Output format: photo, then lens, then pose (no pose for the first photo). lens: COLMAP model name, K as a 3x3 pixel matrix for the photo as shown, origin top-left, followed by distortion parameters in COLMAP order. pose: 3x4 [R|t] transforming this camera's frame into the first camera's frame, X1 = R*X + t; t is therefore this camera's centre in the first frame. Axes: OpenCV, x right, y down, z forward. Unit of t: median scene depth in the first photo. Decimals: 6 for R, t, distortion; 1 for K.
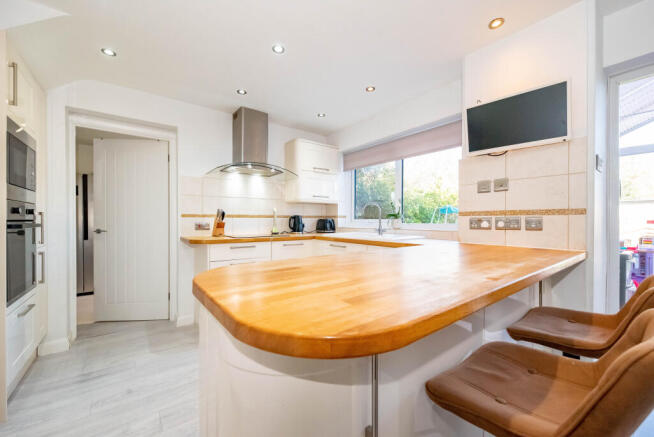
lens RADIAL K [[263.6, 0, 327.0], [0, 263.6, 218.5], [0, 0, 1]] dist [0.000209, 0.000049]
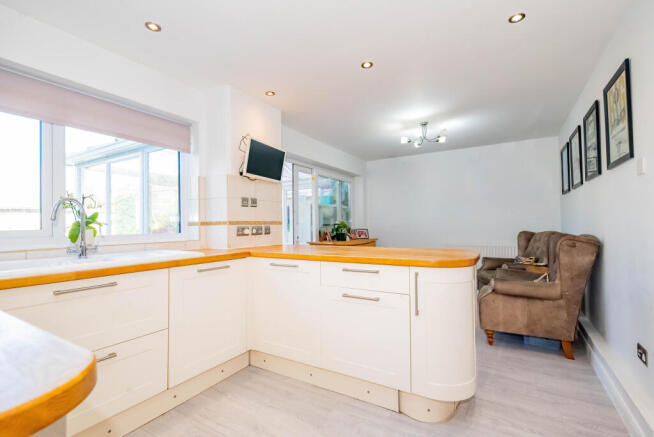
lens RADIAL K [[301.4, 0, 327.0], [0, 301.4, 218.5], [0, 0, 1]] dist [0.000345, 0.000065]
pose [[-0.361051, 0.020234, 0.932326, -0.938535], [0.005972, 0.999794, -0.019386, -0.010494], [-0.932527, -0.001432, -0.361098, 1.200834]]
